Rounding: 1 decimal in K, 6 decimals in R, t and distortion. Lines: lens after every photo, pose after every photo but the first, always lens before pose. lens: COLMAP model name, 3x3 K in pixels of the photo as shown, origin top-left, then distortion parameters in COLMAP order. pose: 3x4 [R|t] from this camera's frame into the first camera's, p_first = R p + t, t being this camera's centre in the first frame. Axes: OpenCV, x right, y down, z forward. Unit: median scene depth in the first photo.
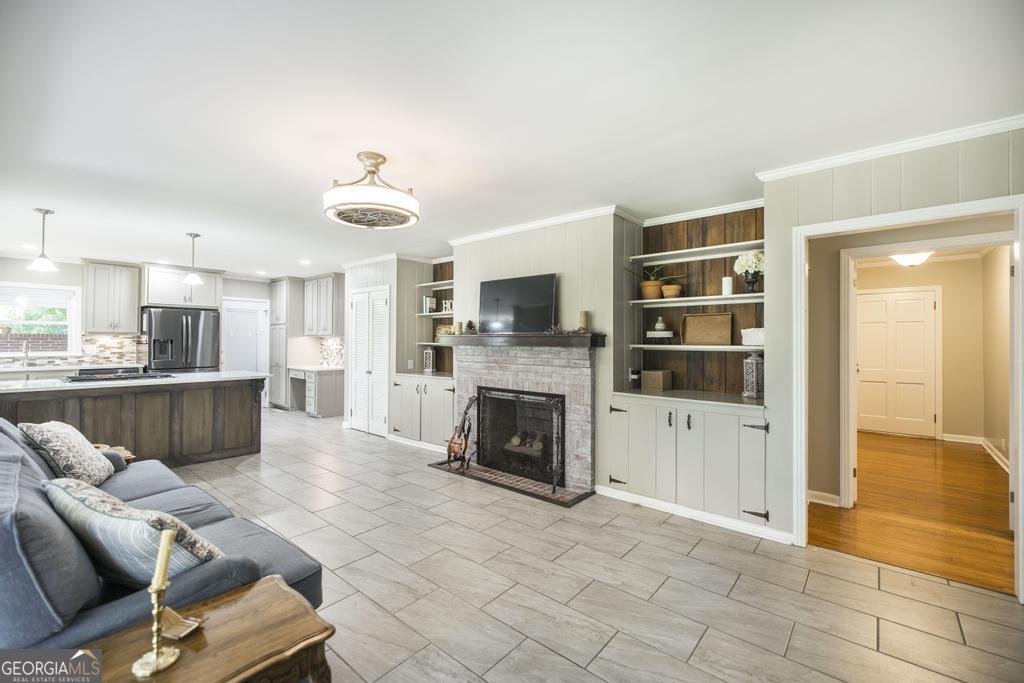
lens RADIAL K [[435.4, 0, 531.0], [0, 435.4, 340.2], [0, 0, 1]] dist [0.001030, 0.000889]
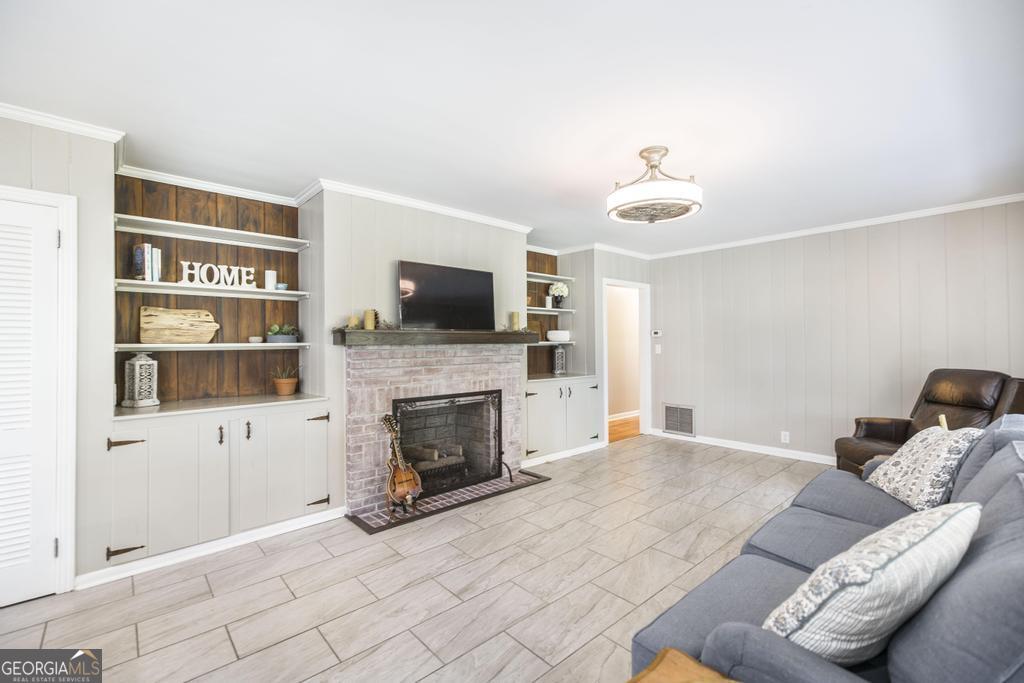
lens RADIAL K [[435.4, 0, 516.2], [0, 435.4, 340.6], [0, 0, 1]] dist [0.001030, 0.000889]
pose [[0.154762, -0.005475, 0.987937, -0.933409], [0.002618, 0.999983, 0.005131, 0.001409], [-0.987948, 0.001792, 0.154774, 0.772479]]
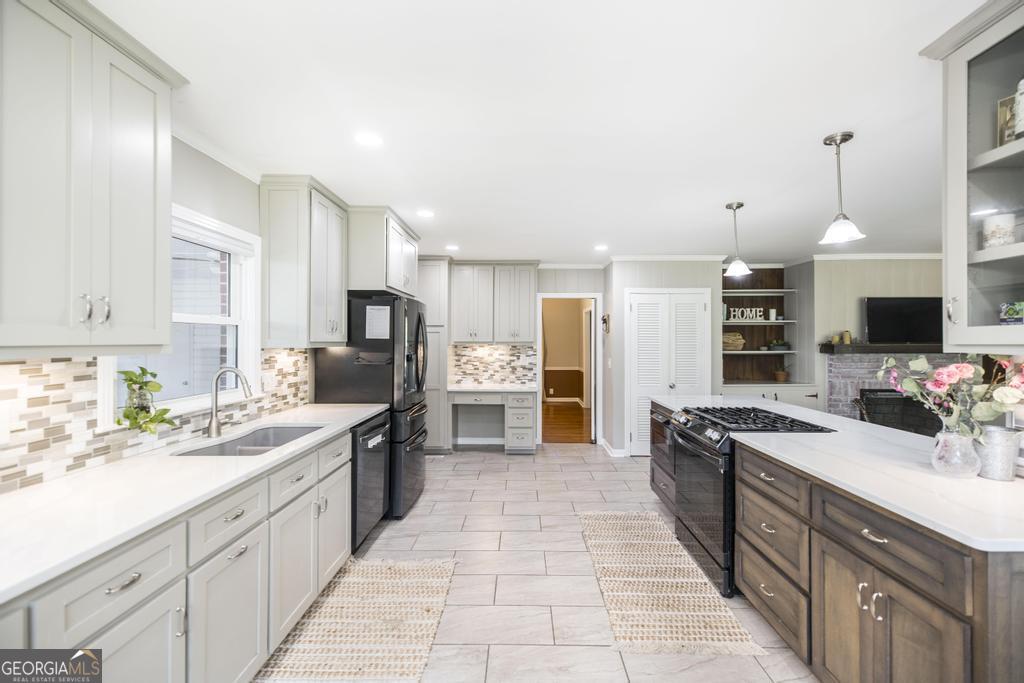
lens RADIAL K [[435.4, 0, 519.6], [0, 435.4, 338.6], [0, 0, 1]] dist [0.001030, 0.000889]
pose [[0.785207, -0.004912, 0.619214, -1.722428], [0.005488, 0.999984, 0.000973, -0.036556], [-0.619209, 0.002634, 0.785222, 0.751487]]
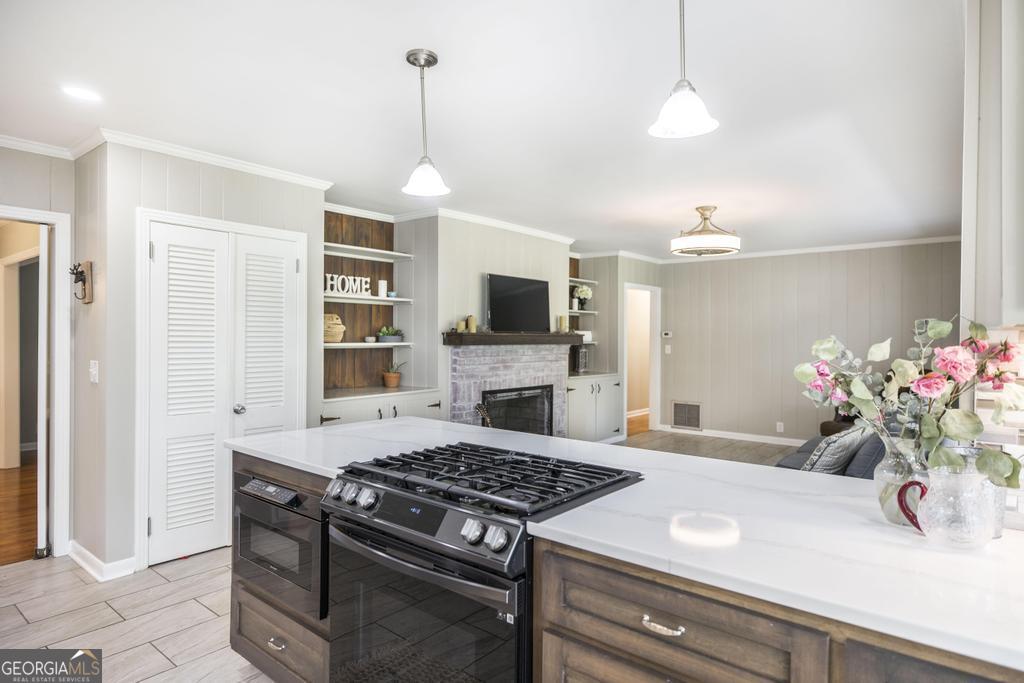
lens RADIAL K [[574.6, 0, 516.5], [0, 574.6, 338.2], [0, 0, 1]] dist [-0.009333, 0.003986]
pose [[0.005251, -0.009240, 0.999944, -1.452125], [-0.008390, 0.999922, 0.009284, -0.014746], [-0.999951, -0.008439, 0.005173, 1.054967]]
